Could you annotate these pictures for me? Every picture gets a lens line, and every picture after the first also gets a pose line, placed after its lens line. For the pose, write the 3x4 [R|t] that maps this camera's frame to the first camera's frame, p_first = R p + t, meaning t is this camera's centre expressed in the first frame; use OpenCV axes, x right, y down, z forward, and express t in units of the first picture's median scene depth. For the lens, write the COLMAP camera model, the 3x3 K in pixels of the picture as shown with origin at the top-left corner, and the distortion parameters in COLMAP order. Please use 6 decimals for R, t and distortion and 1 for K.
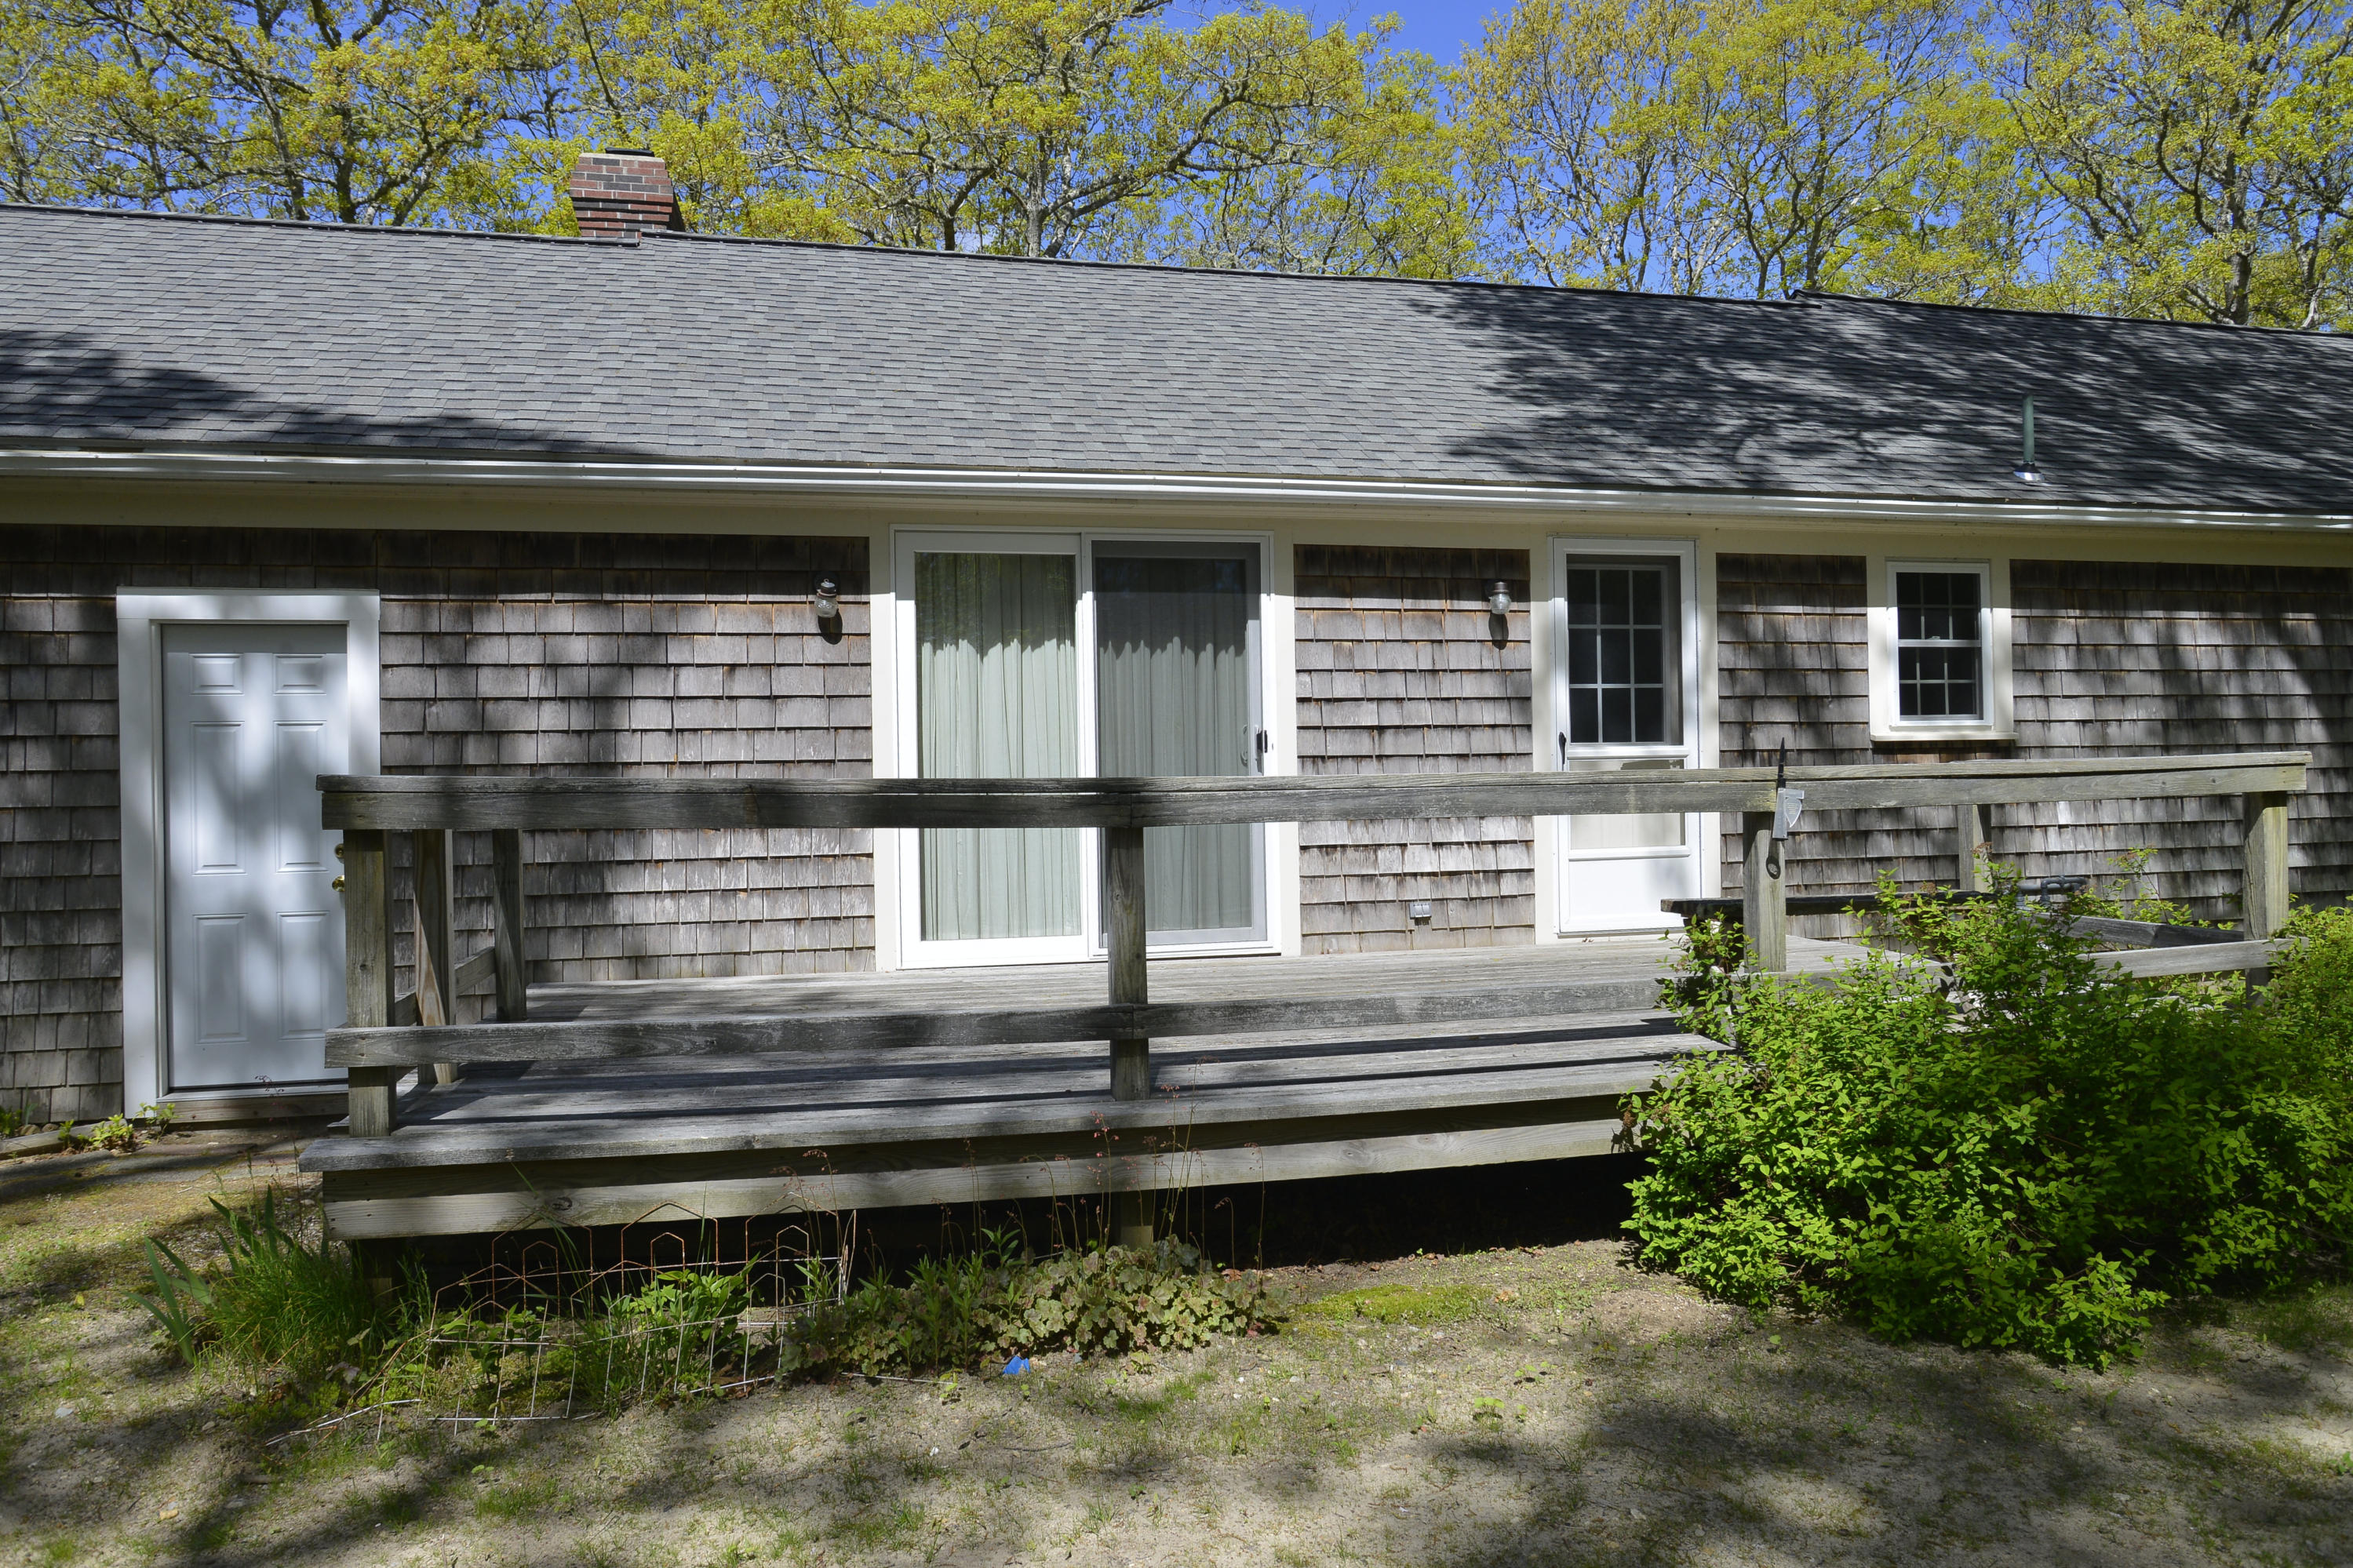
lens RADIAL K [[1518.8, 0, 1168.3], [0, 1518.8, 787.9], [0, 0, 1]] dist [-0.009776, 0.000353]
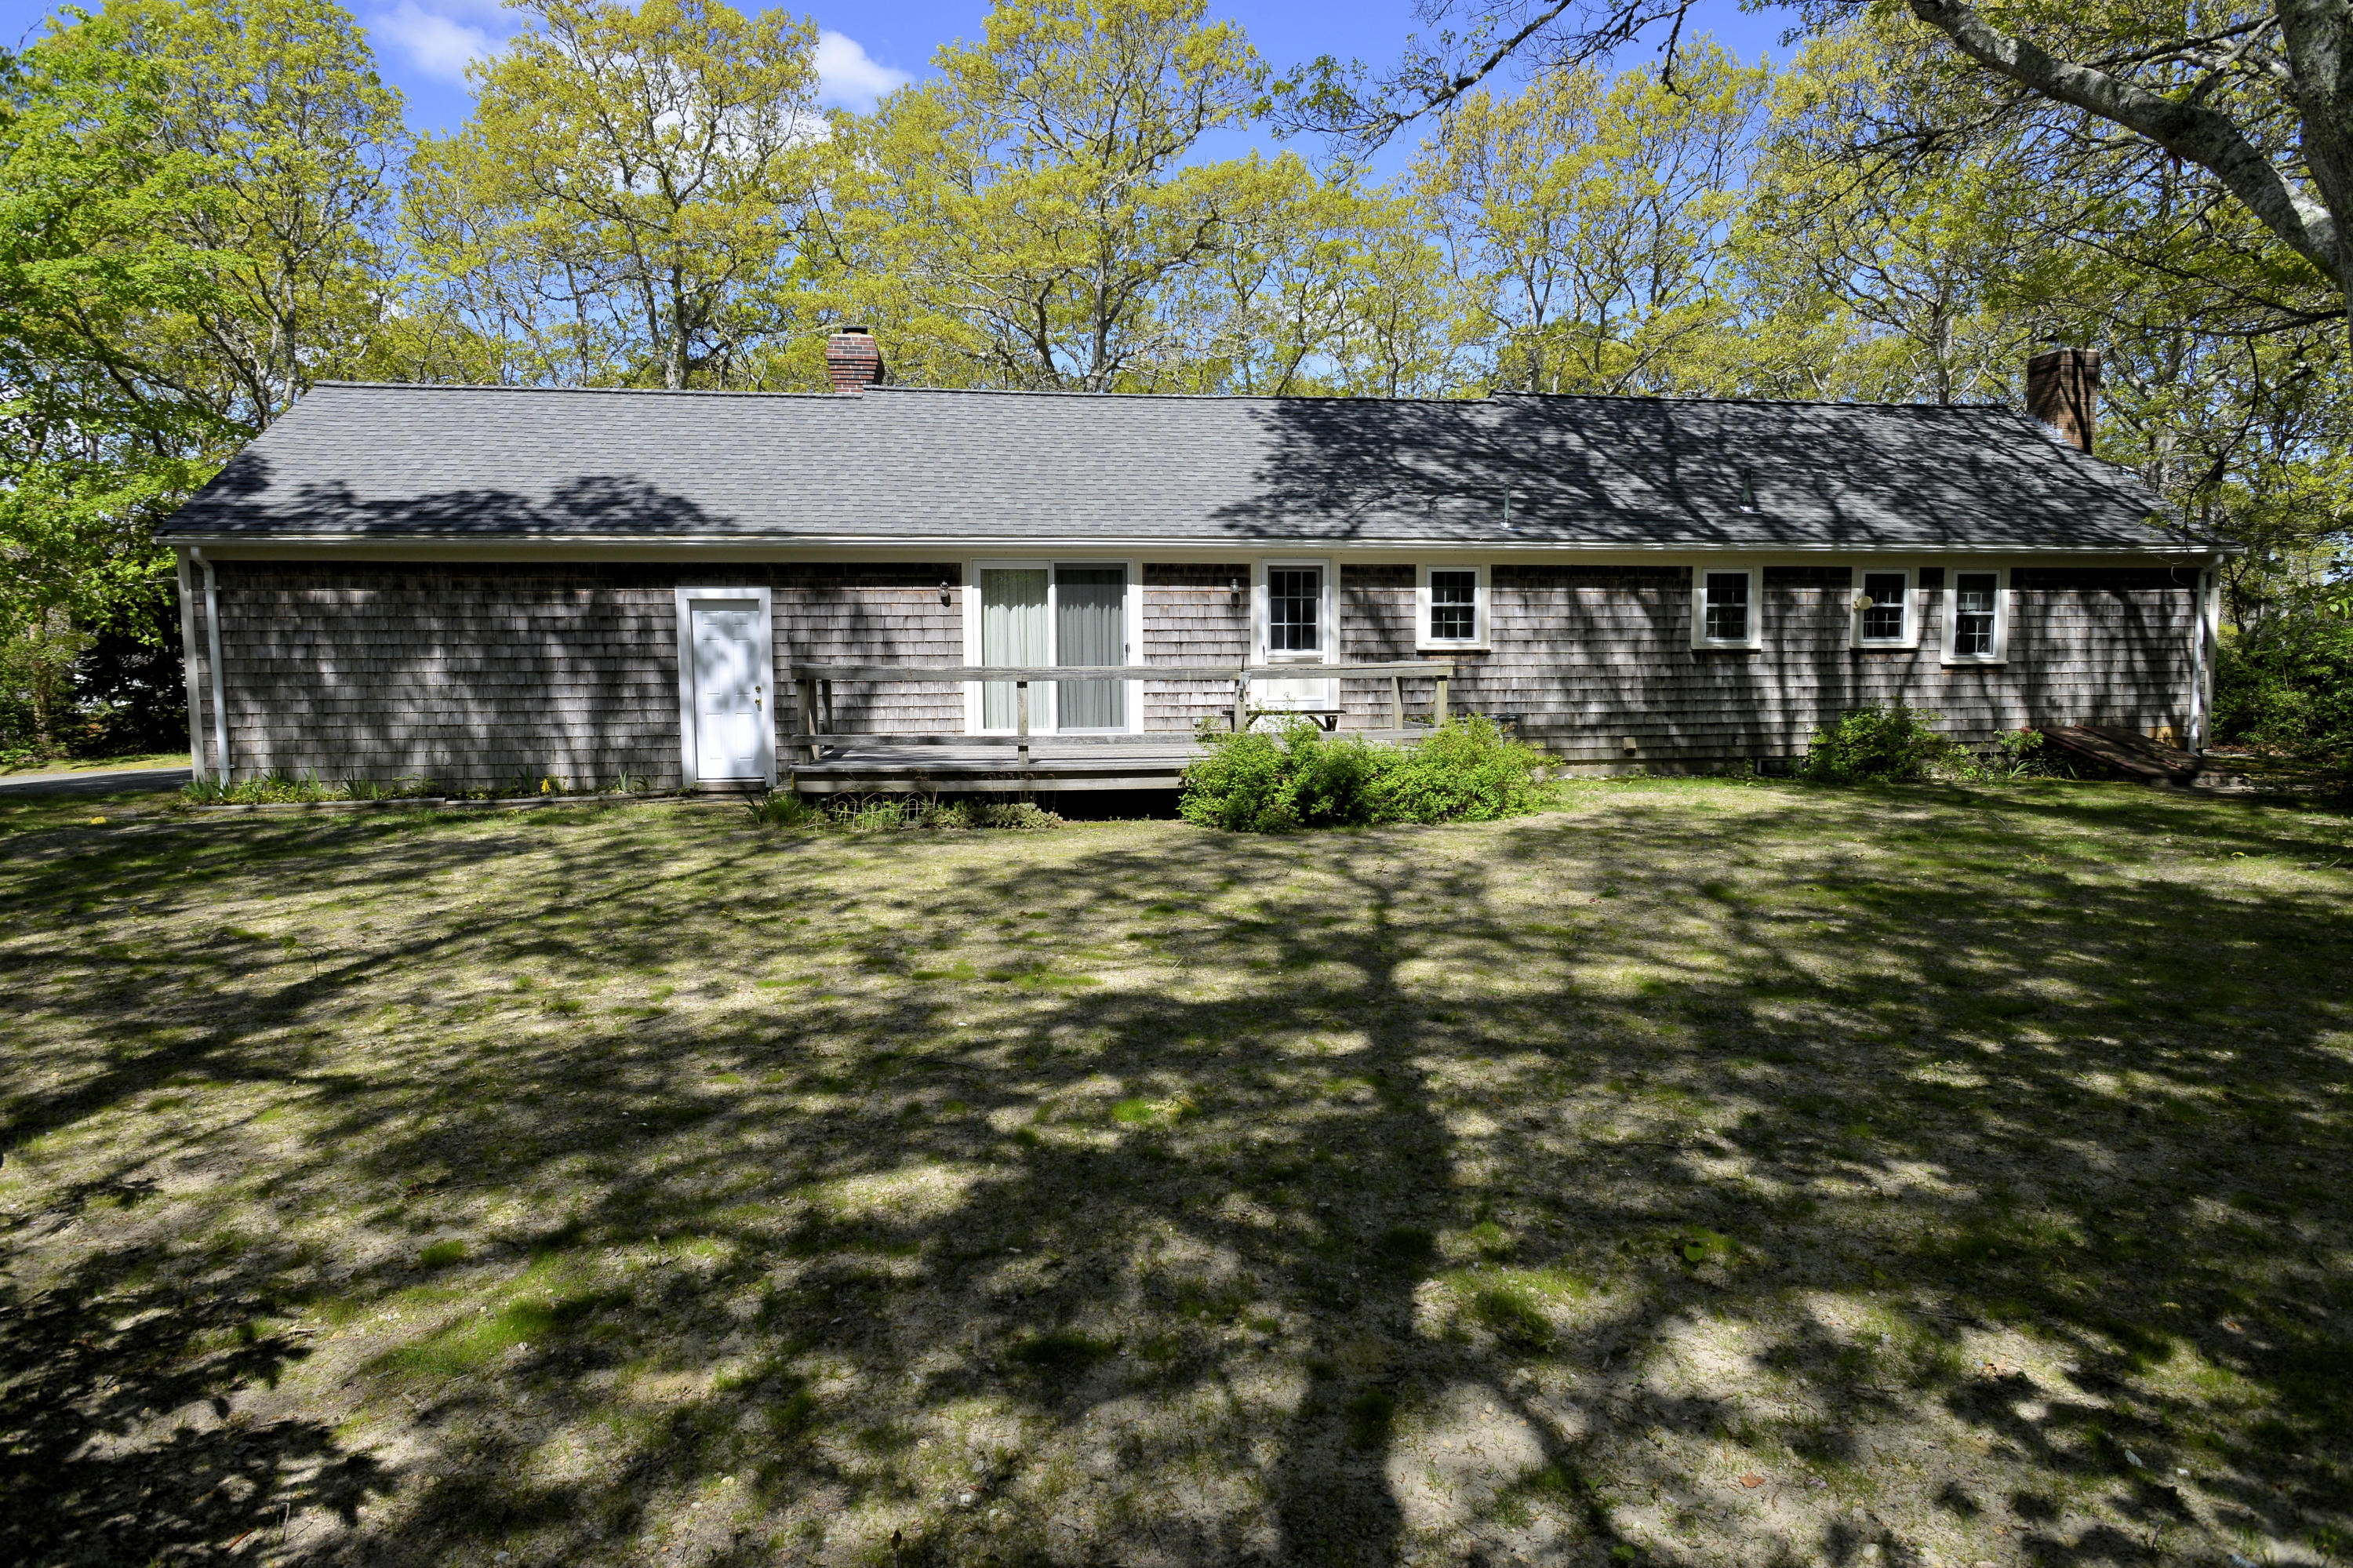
lens RADIAL K [[1315.4, 0, 1173.5], [0, 1315.4, 780.4], [0, 0, 1]] dist [-0.009190, 0.002555]
pose [[0.995625, 0.020830, -0.091082, 0.313722], [-0.012176, 0.995445, 0.094559, -0.019498], [0.092637, -0.093036, 0.991344, -1.004691]]
